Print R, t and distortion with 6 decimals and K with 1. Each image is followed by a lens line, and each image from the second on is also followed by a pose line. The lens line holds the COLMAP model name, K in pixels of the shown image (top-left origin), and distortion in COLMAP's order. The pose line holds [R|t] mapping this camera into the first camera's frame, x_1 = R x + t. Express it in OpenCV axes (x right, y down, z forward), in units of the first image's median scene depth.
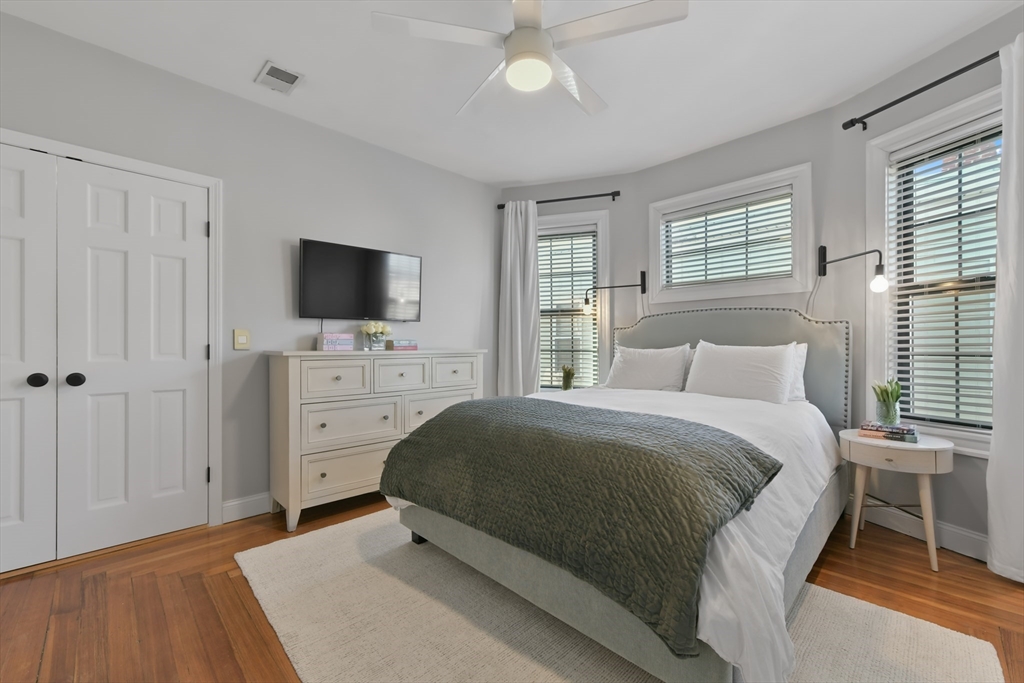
lens RADIAL K [[417.6, 0, 503.7], [0, 417.6, 346.6], [0, 0, 1]] dist [0.001684, 0.001724]
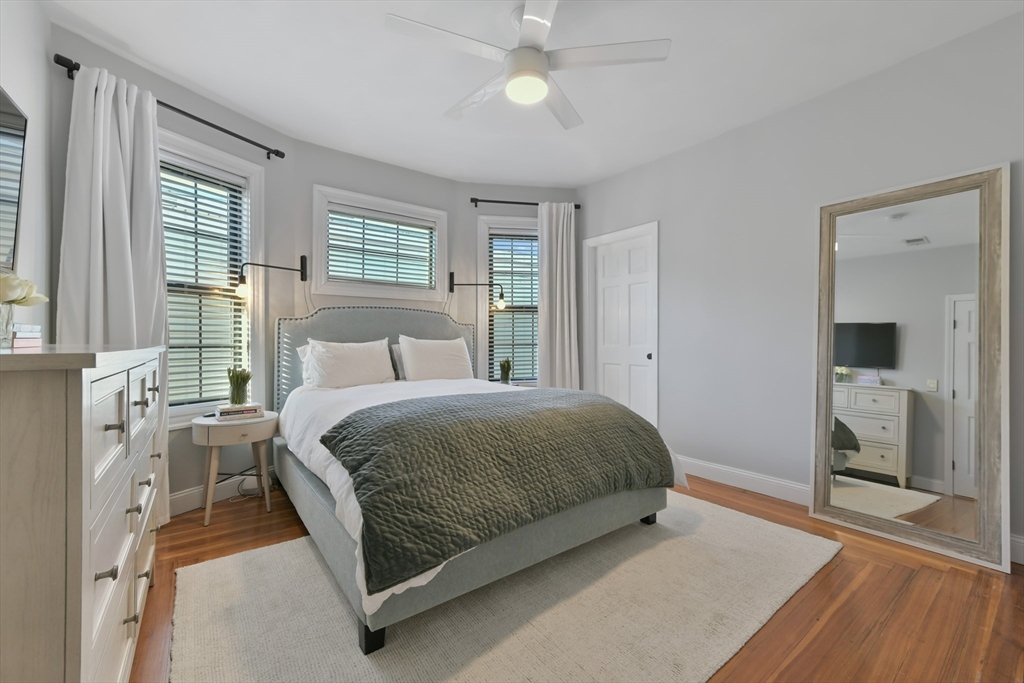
lens RADIAL K [[417.6, 0, 505.6], [0, 417.6, 339.1], [0, 0, 1]] dist [0.001684, 0.001724]
pose [[0.127459, 0.000619, 0.991844, -0.546940], [-0.001138, 0.999999, -0.000478, -0.003503], [-0.991843, -0.001068, 0.127460, 0.509253]]
